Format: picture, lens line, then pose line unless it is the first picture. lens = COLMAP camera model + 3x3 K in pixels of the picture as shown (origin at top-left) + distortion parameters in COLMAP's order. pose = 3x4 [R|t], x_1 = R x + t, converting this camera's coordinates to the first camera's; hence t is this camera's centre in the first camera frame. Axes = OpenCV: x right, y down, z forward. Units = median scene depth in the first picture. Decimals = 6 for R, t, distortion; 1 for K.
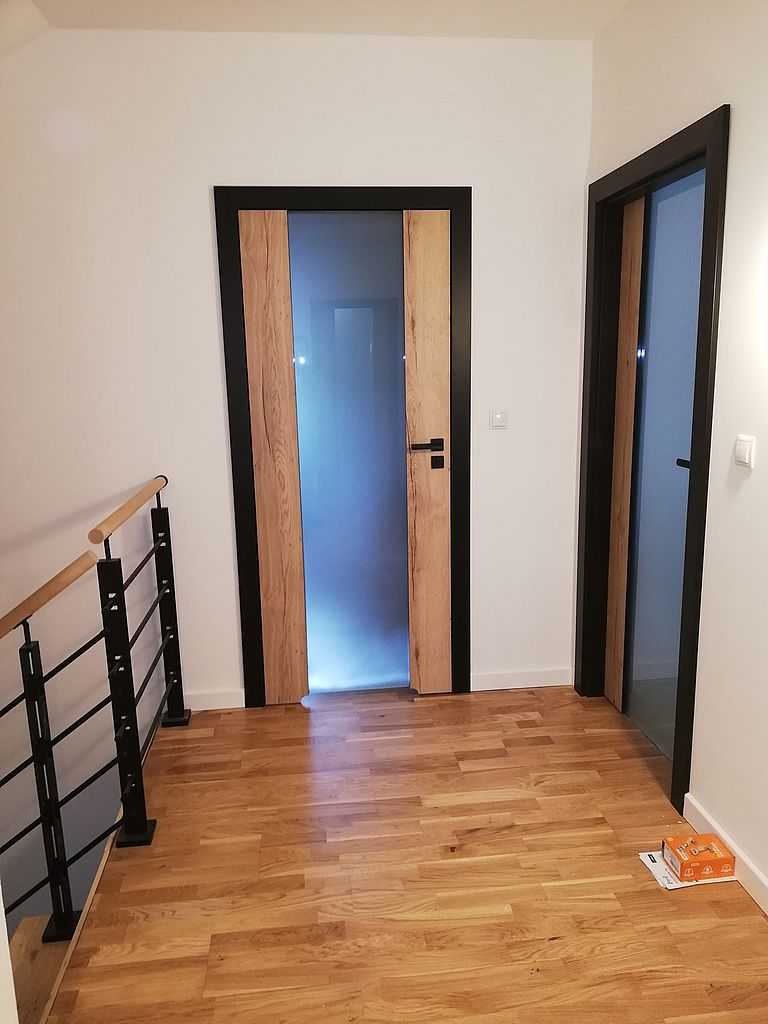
lens RADIAL K [[769.6, 0, 388.9], [0, 769.6, 518.1], [0, 0, 1]] dist [0.080751, -0.090232]
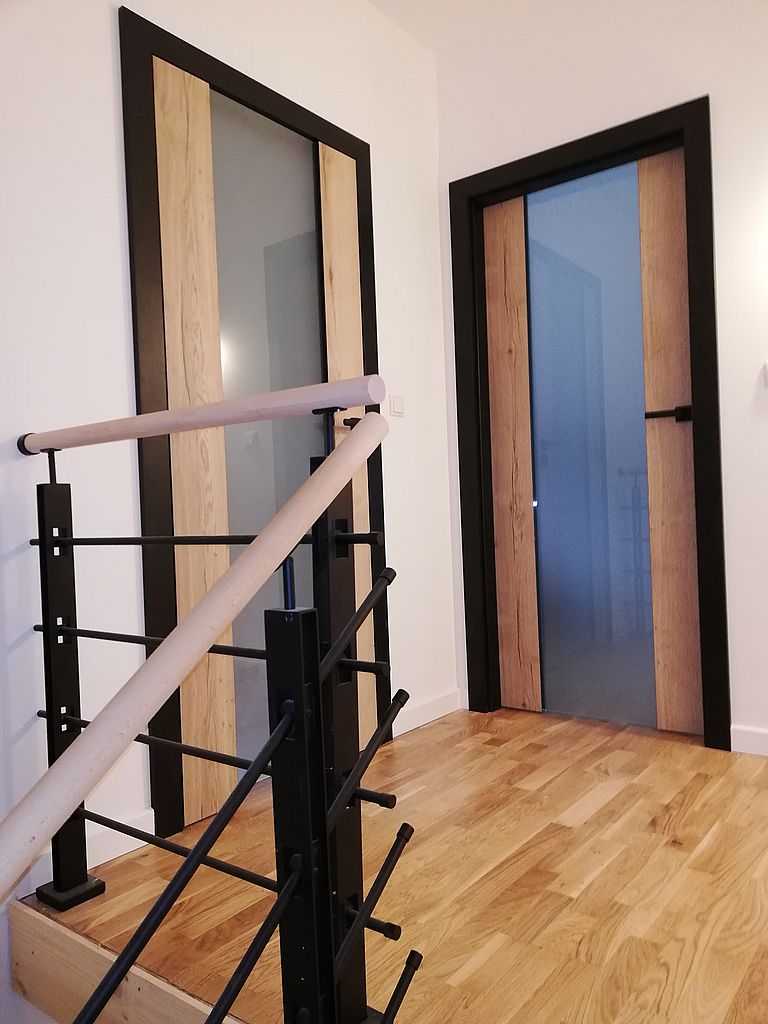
lens RADIAL K [[769.6, 0, 388.9], [0, 769.6, 518.1], [0, 0, 1]] dist [0.080751, -0.090232]
pose [[0.694601, -0.013340, 0.719272, -0.640961], [0.168685, 0.974974, -0.144817, 0.159798], [-0.699339, 0.221920, 0.679467, 0.554733]]
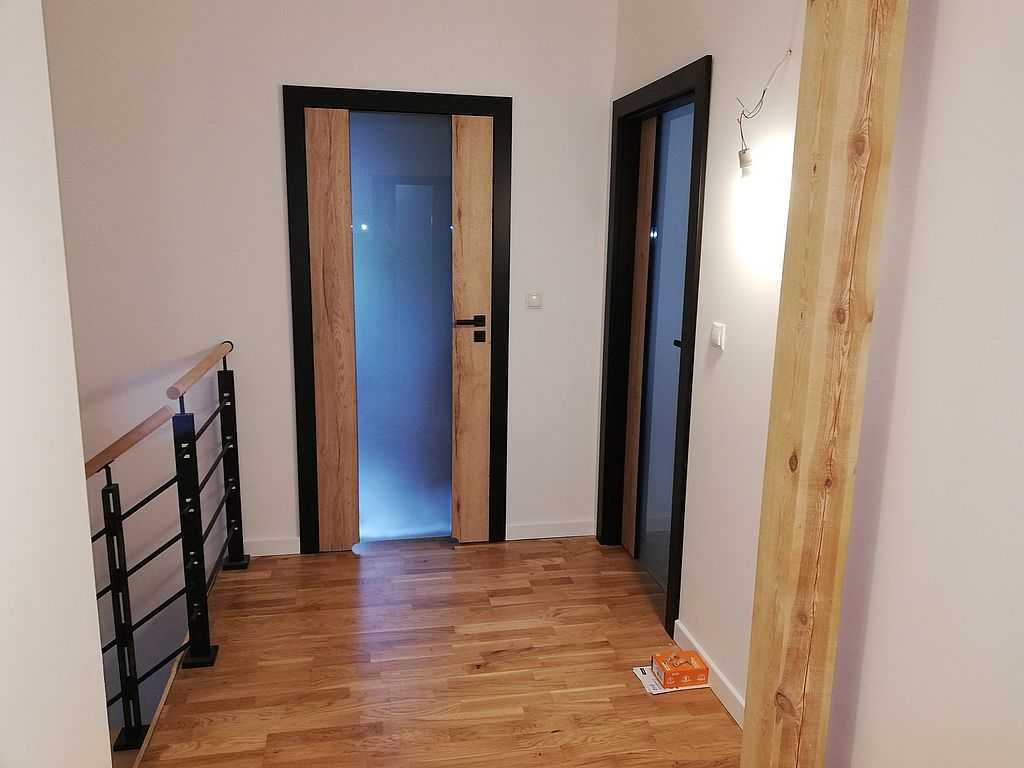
lens RADIAL K [[769.6, 0, 511.6], [0, 769.6, 387.5], [0, 0, 1]] dist [0.080751, -0.090232]
pose [[0.996591, 0.022336, 0.079420, 0.027581], [-0.022160, 0.999750, -0.003094, 0.006140], [-0.079469, 0.001324, 0.996836, -0.163955]]
